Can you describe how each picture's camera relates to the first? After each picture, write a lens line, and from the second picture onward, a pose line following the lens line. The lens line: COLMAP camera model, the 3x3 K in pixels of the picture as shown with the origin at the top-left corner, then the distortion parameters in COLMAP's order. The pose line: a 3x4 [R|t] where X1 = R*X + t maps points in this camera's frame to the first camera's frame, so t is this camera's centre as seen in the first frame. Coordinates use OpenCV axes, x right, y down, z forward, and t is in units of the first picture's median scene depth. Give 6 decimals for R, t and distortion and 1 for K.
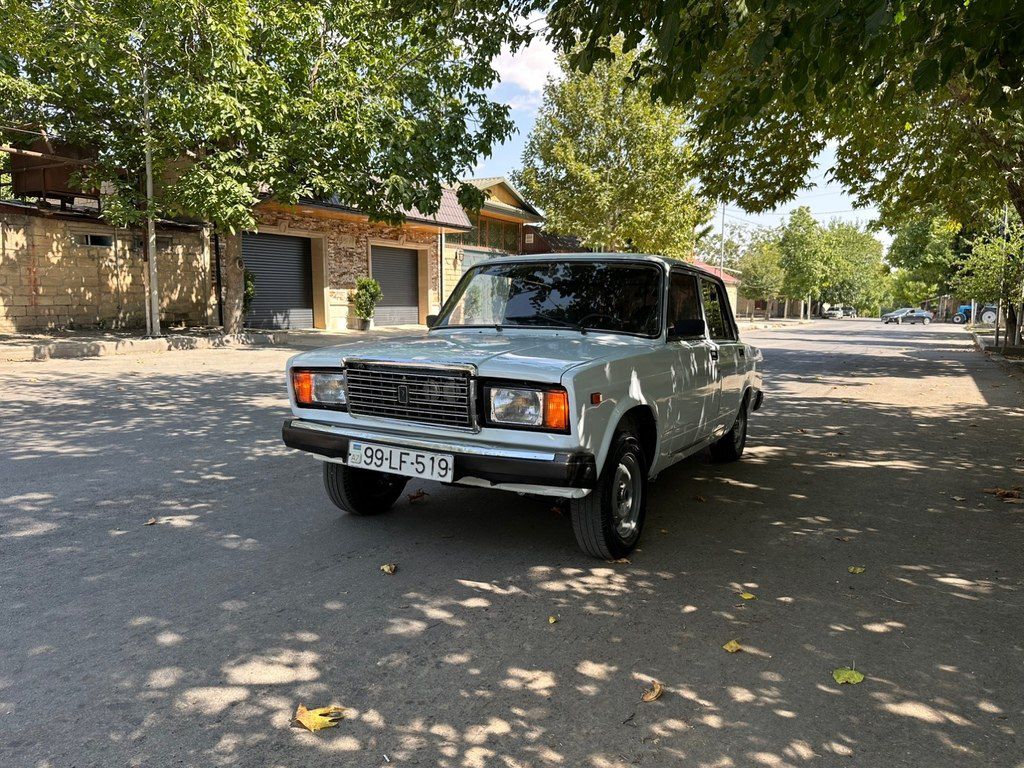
lens RADIAL K [[714.8, 0, 509.7], [0, 714.8, 391.3], [0, 0, 1]] dist [0.088649, -0.133051]
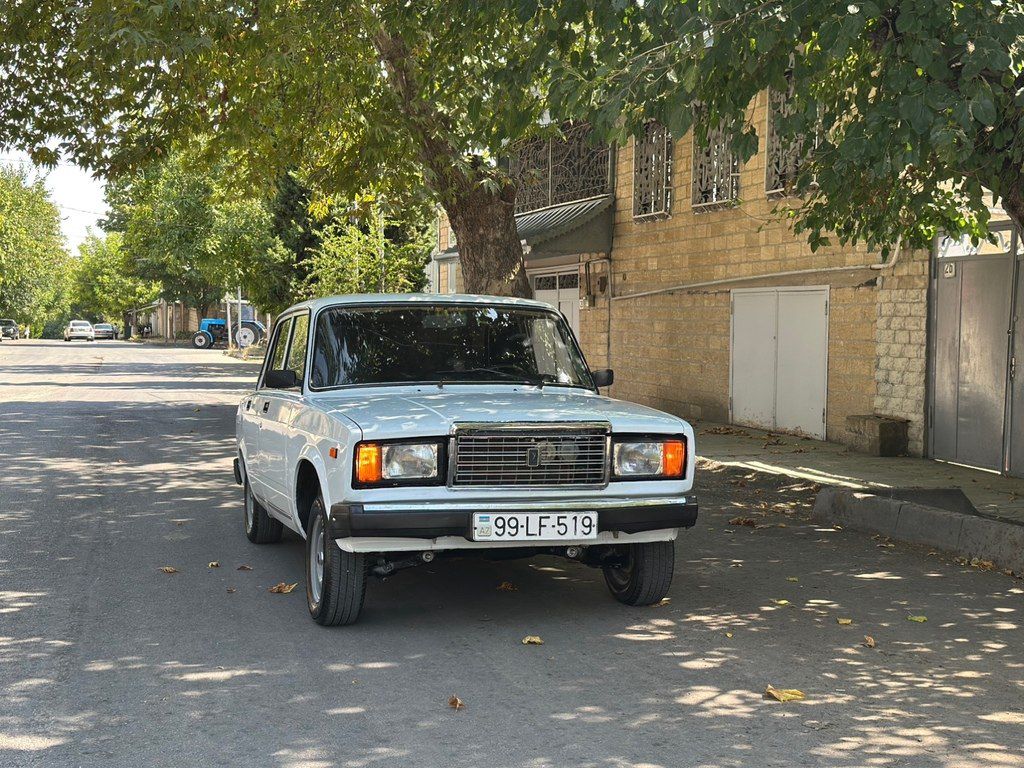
lens RADIAL K [[1420.8, 0, 512.0], [0, 1420.8, 384.0], [0, 0, 1]] dist [0.143547, 0.003365]
pose [[0.690133, -0.034129, 0.722877, -0.305234], [0.084152, 0.995896, -0.033322, -0.006374], [-0.718773, 0.083828, 0.690172, -0.061496]]
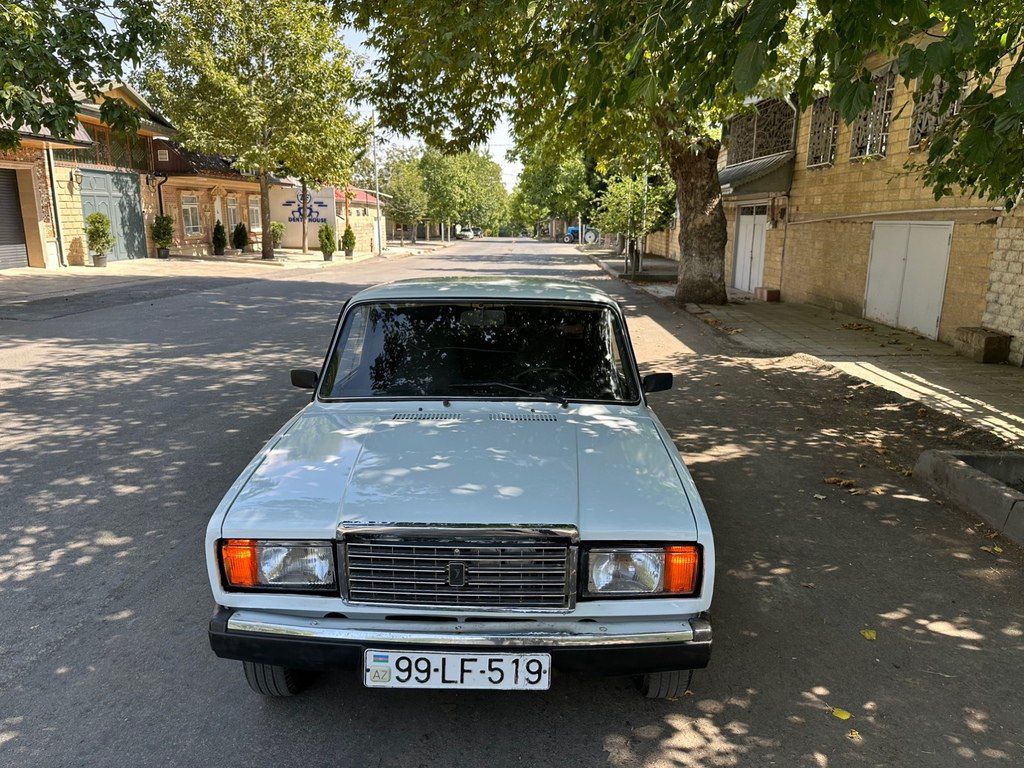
lens RADIAL K [[720.9, 0, 505.0], [0, 720.9, 392.3], [0, 0, 1]] dist [0.035904, -0.049177]
pose [[0.882450, -0.112454, 0.456767, -0.078862], [0.059382, 0.989868, 0.128977, -0.049712], [-0.466643, -0.086693, 0.880187, 0.076922]]
